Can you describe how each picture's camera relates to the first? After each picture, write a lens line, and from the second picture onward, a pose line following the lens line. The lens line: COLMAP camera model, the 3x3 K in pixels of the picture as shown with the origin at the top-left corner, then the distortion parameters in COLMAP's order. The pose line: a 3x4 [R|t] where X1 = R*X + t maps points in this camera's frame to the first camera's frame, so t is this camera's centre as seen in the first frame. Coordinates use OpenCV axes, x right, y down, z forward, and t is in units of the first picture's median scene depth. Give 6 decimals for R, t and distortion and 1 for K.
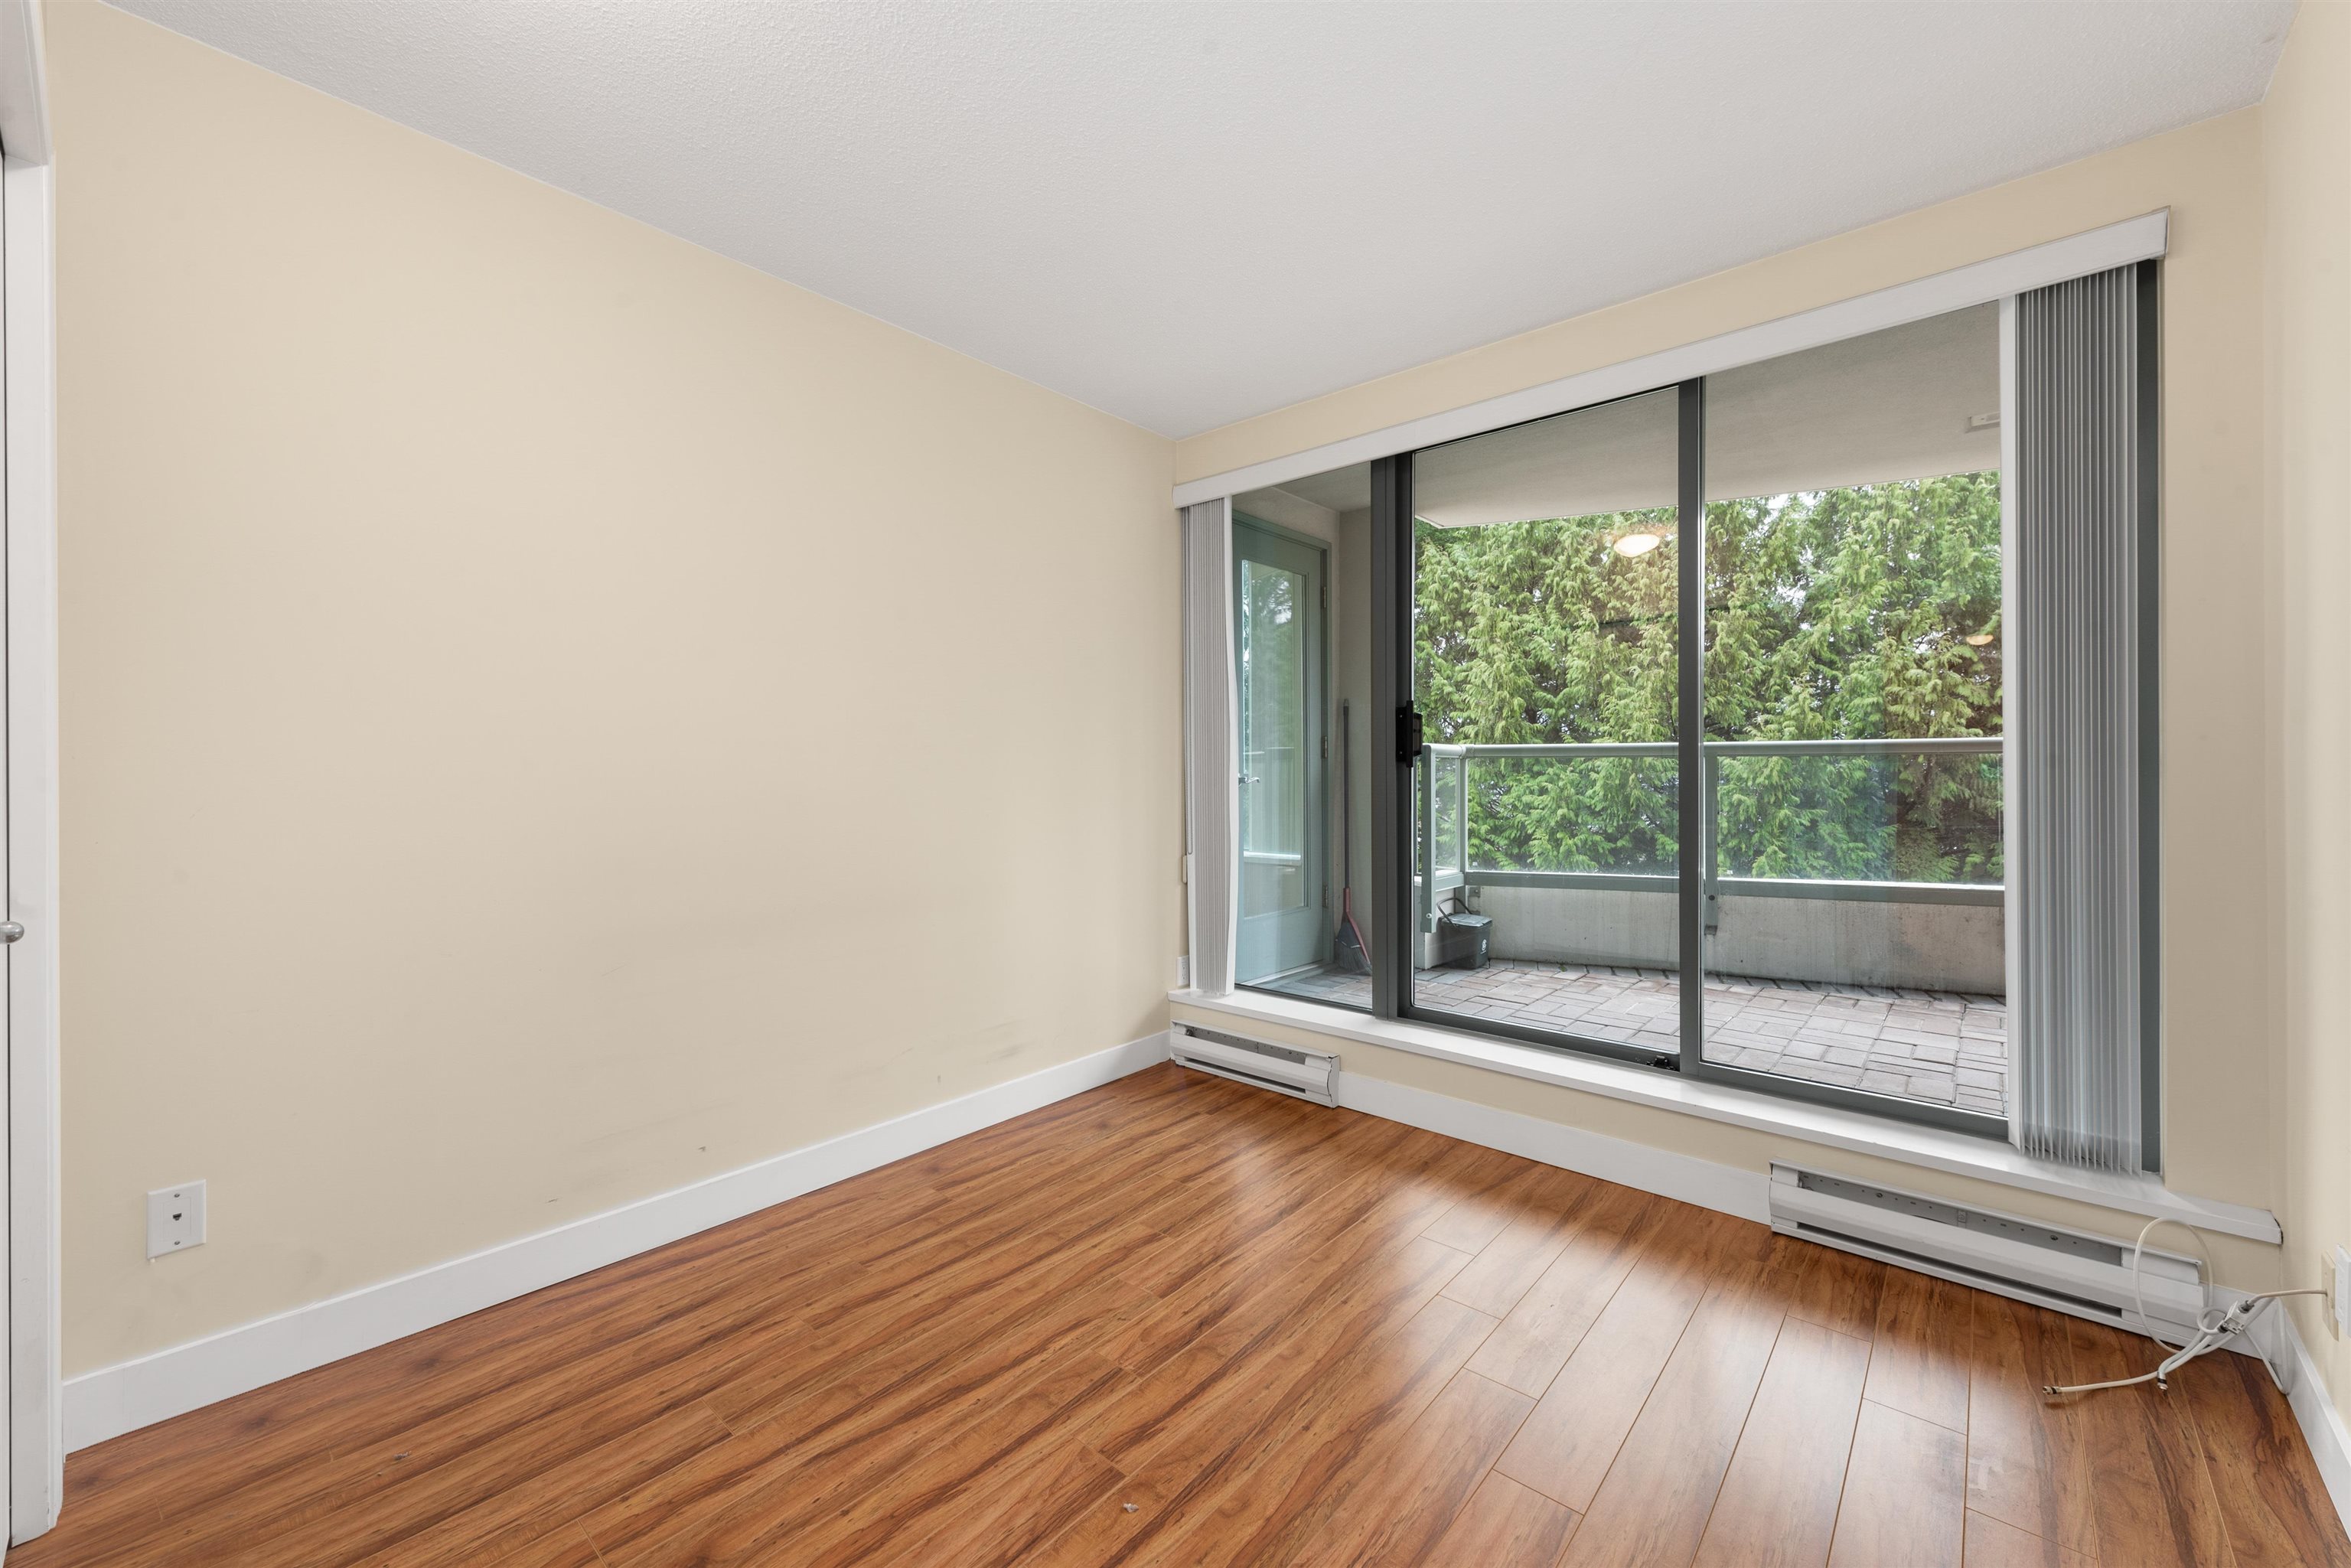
lens RADIAL K [[922.6, 0, 1171.9], [0, 922.6, 782.3], [0, 0, 1]] dist [0.007337, -0.000516]
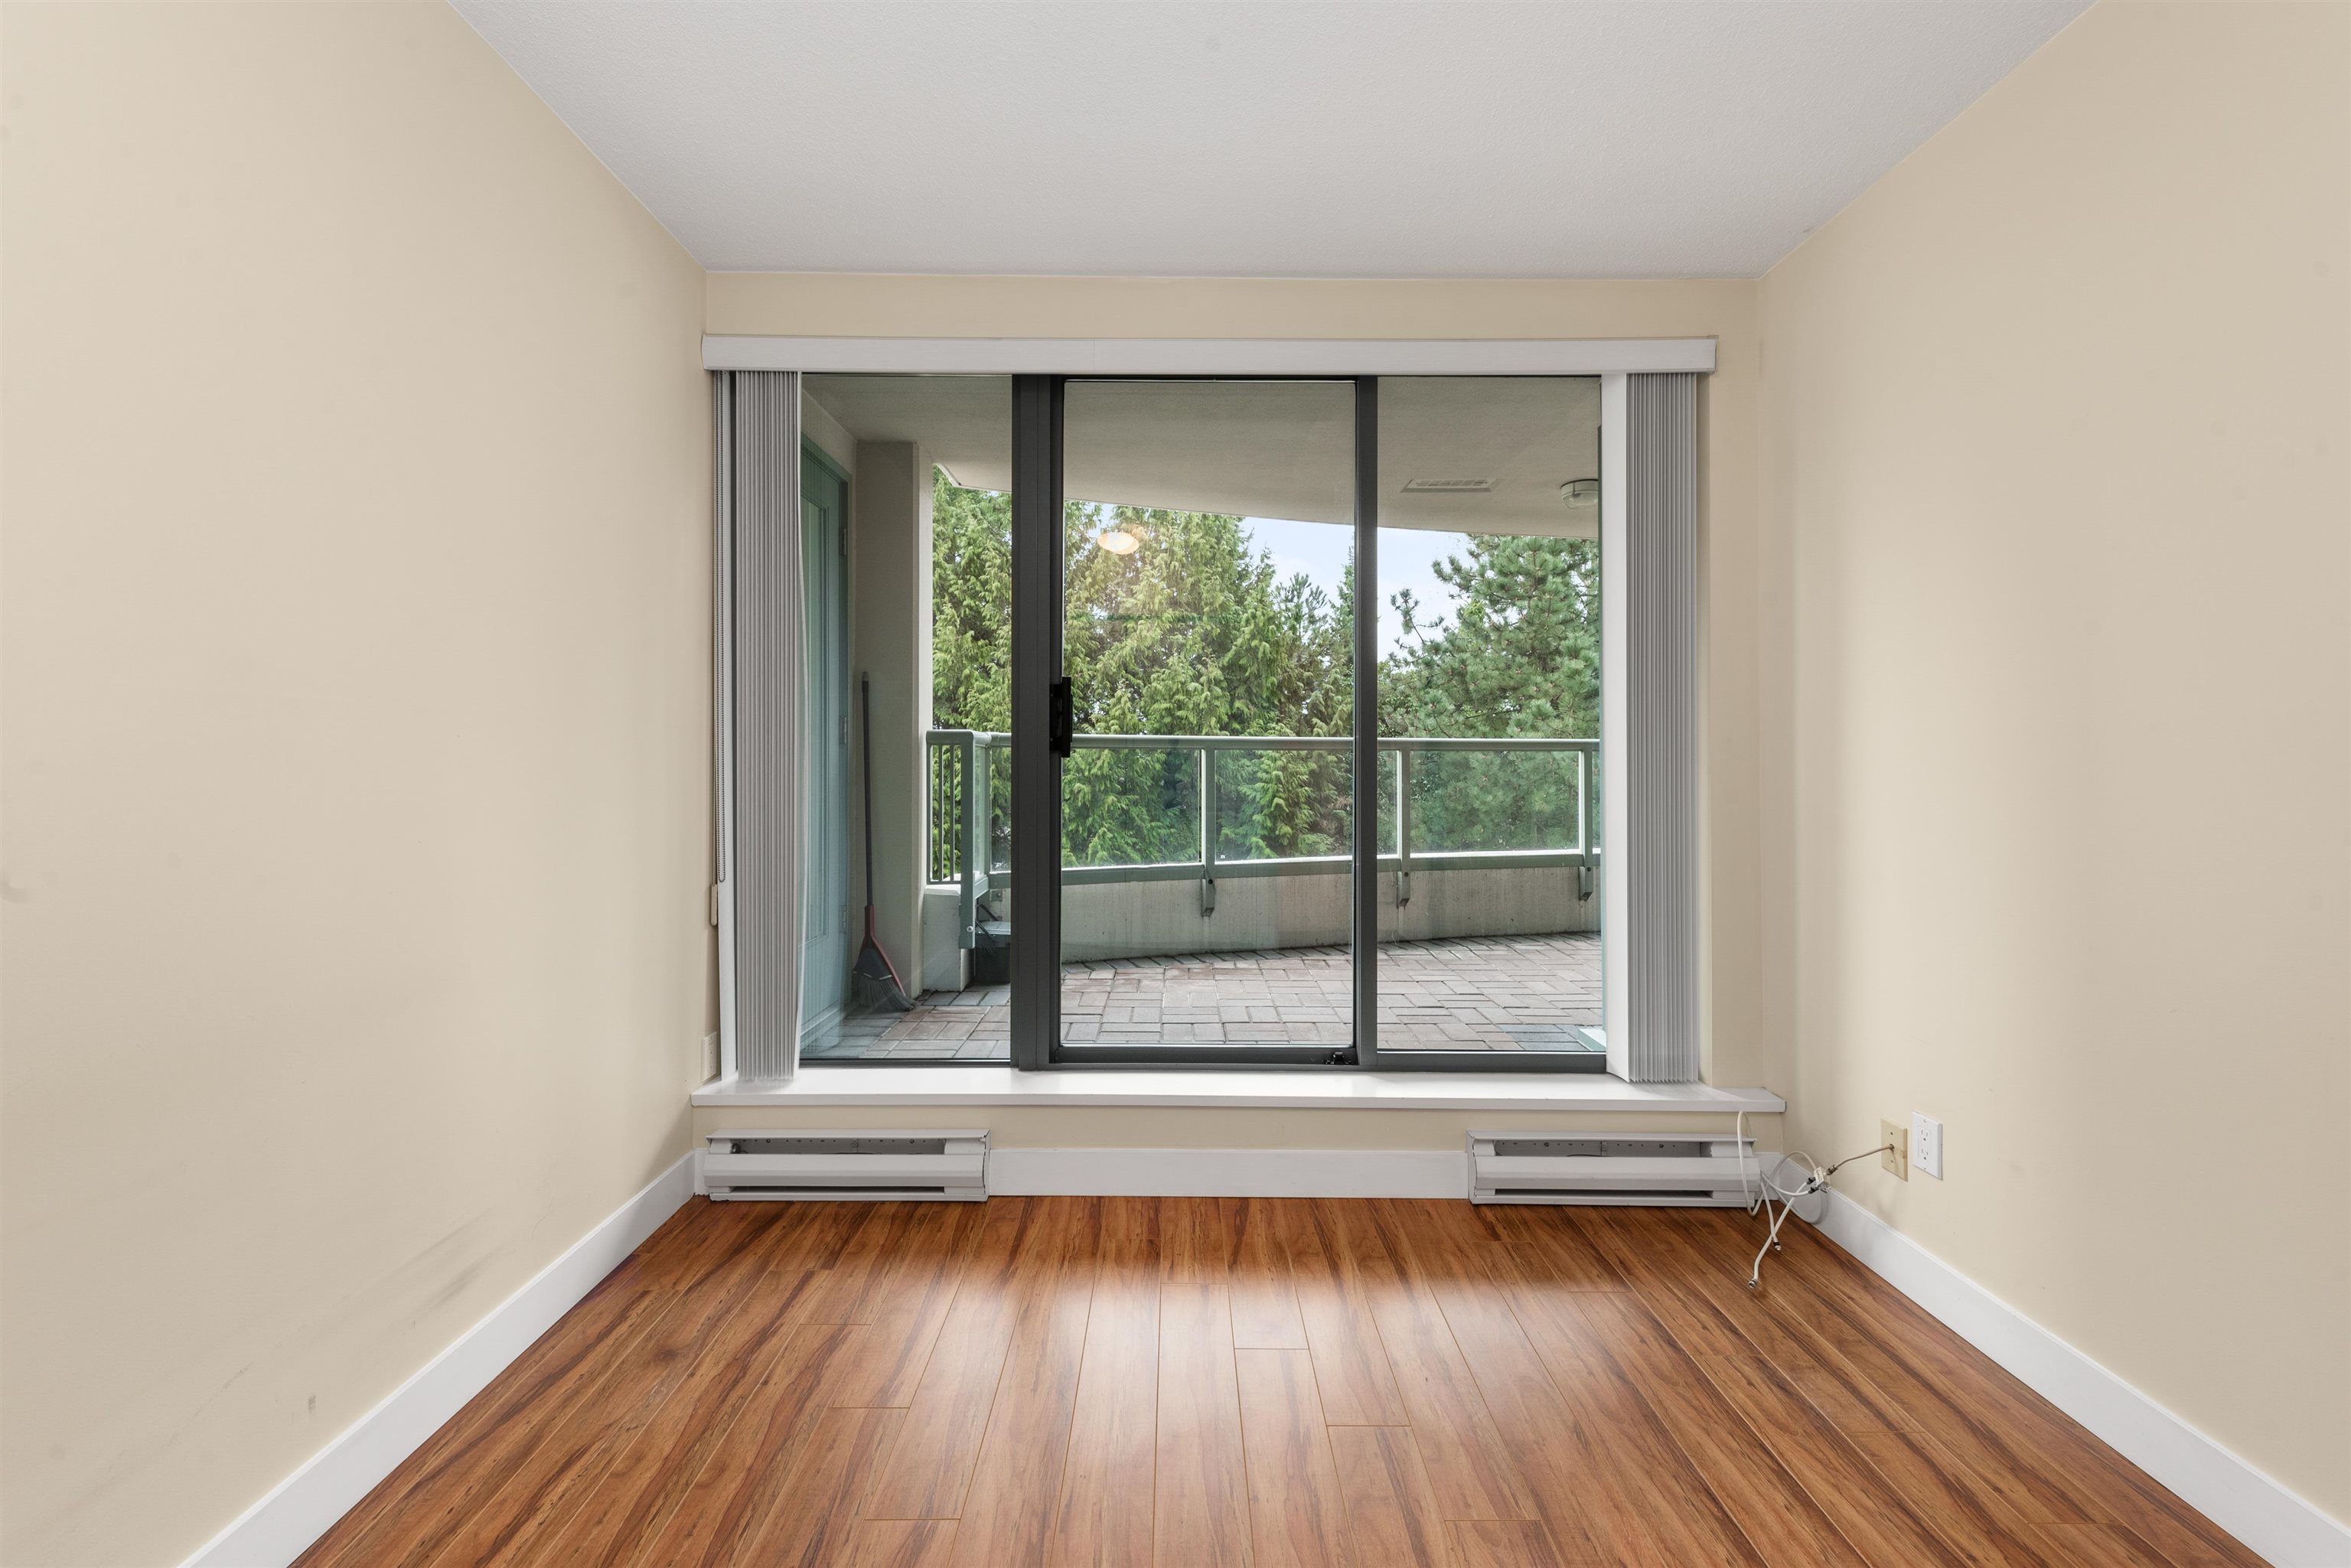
lens RADIAL K [[925.5, 0, 1176.8], [0, 925.5, 769.4], [0, 0, 1]] dist [0.003433, -0.000326]
pose [[0.748335, 0.000903, 0.663320, -0.048725], [0.001425, 0.999995, -0.002969, -0.000631], [-0.663319, 0.003167, 0.748330, 0.071804]]
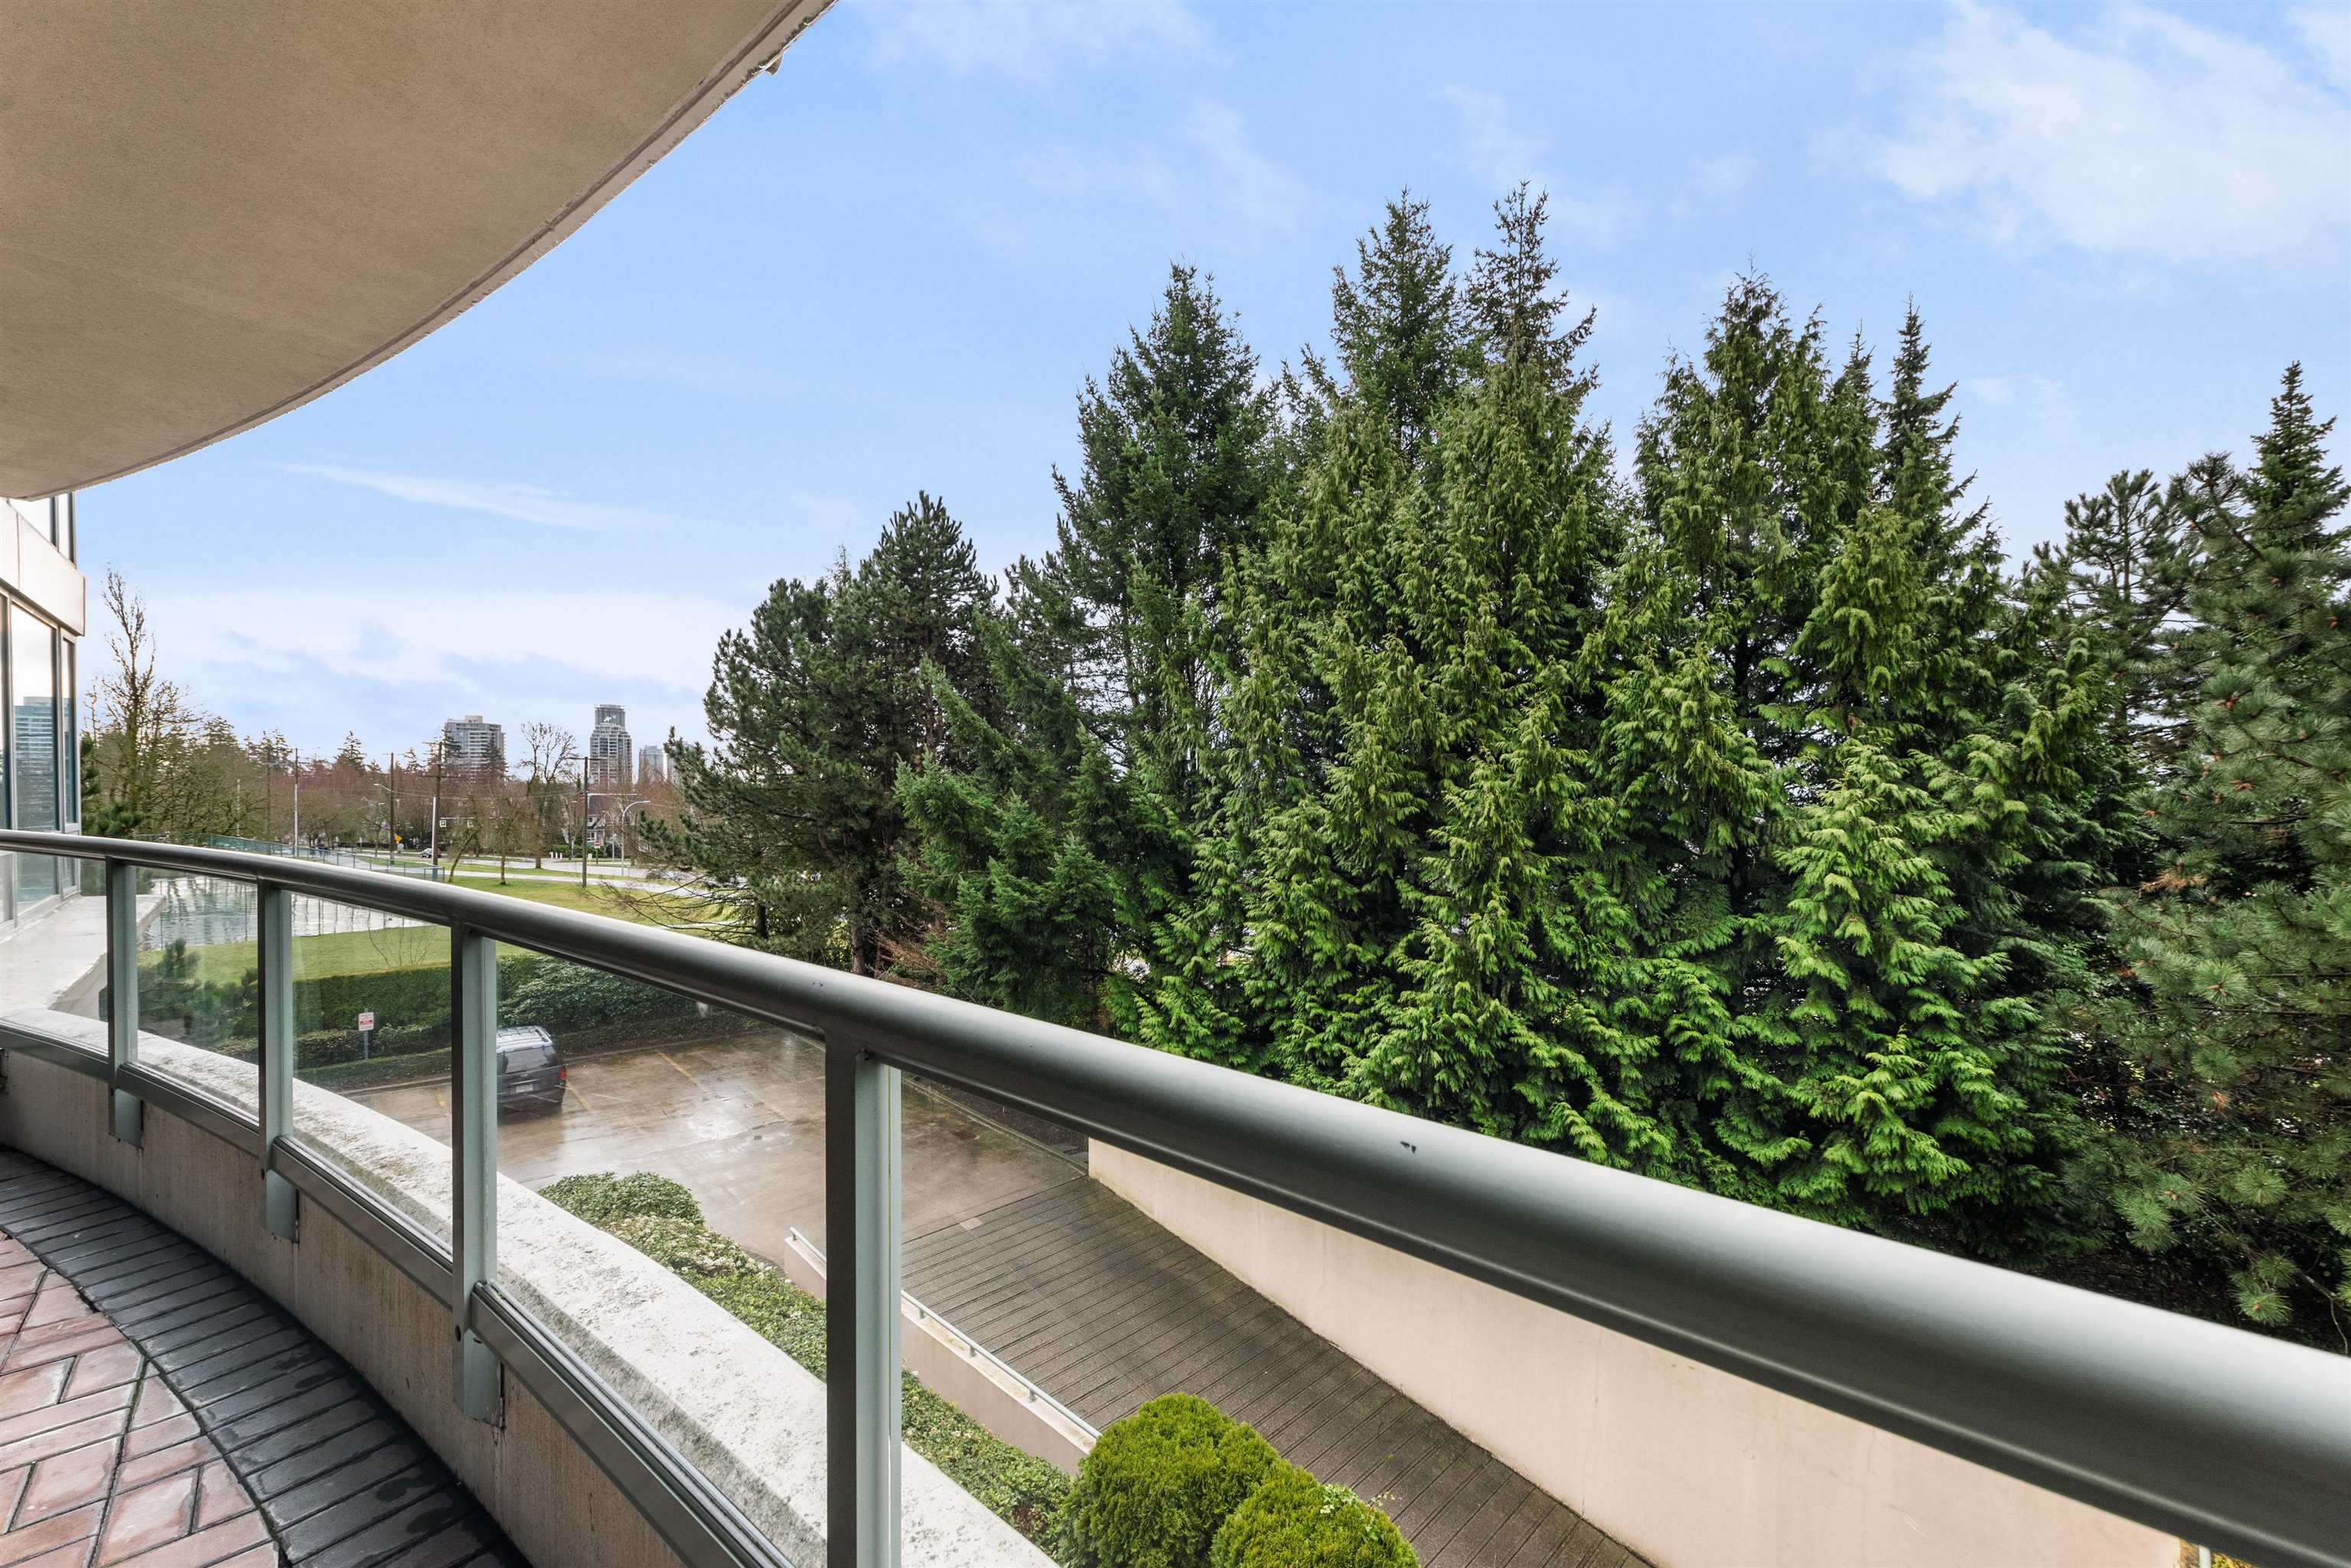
lens RADIAL K [[921.6, 0, 1172.6], [0, 921.6, 803.4], [0, 0, 1]] dist [0.004096, -0.000063]
pose [[0.995766, 0.011892, -0.091152, 0.423685], [-0.010444, 0.999812, 0.016348, -0.028063], [0.091329, -0.015327, 0.995703, 0.140787]]
